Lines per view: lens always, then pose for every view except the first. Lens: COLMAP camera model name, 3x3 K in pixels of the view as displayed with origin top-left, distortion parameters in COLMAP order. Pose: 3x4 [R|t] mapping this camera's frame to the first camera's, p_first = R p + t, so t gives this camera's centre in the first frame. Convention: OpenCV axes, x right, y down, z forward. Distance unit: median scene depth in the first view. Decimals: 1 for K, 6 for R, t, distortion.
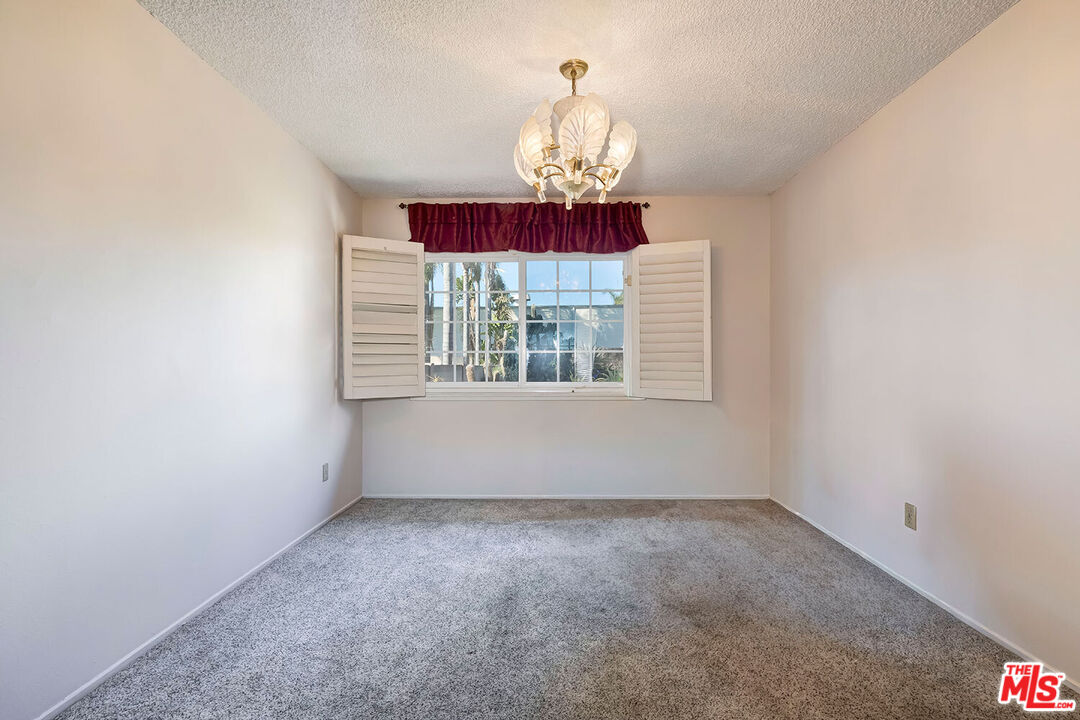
lens RADIAL K [[509.1, 0, 533.7], [0, 509.1, 353.1], [0, 0, 1]] dist [-0.000939, -0.000023]
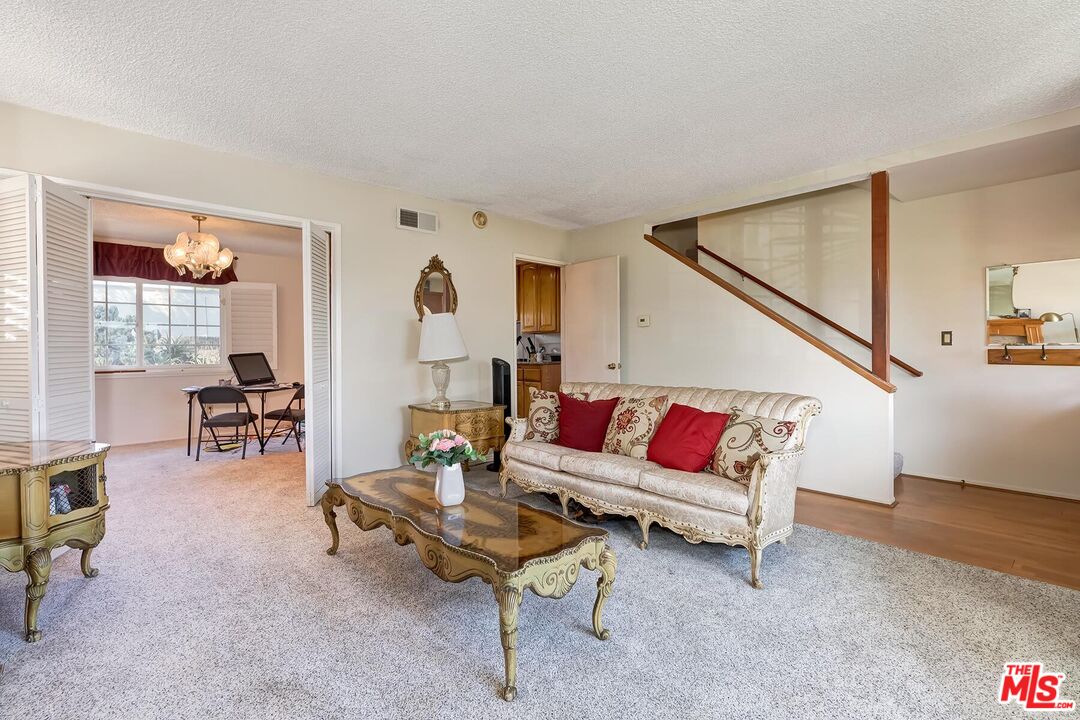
lens RADIAL K [[476.4, 0, 542.3], [0, 476.4, 356.7], [0, 0, 1]] dist [-0.000246, -0.000167]
pose [[0.698720, -0.009521, 0.715332, -0.205045], [-0.010609, 0.999664, 0.023668, -0.012663], [-0.715316, -0.024126, 0.698384, -0.849921]]
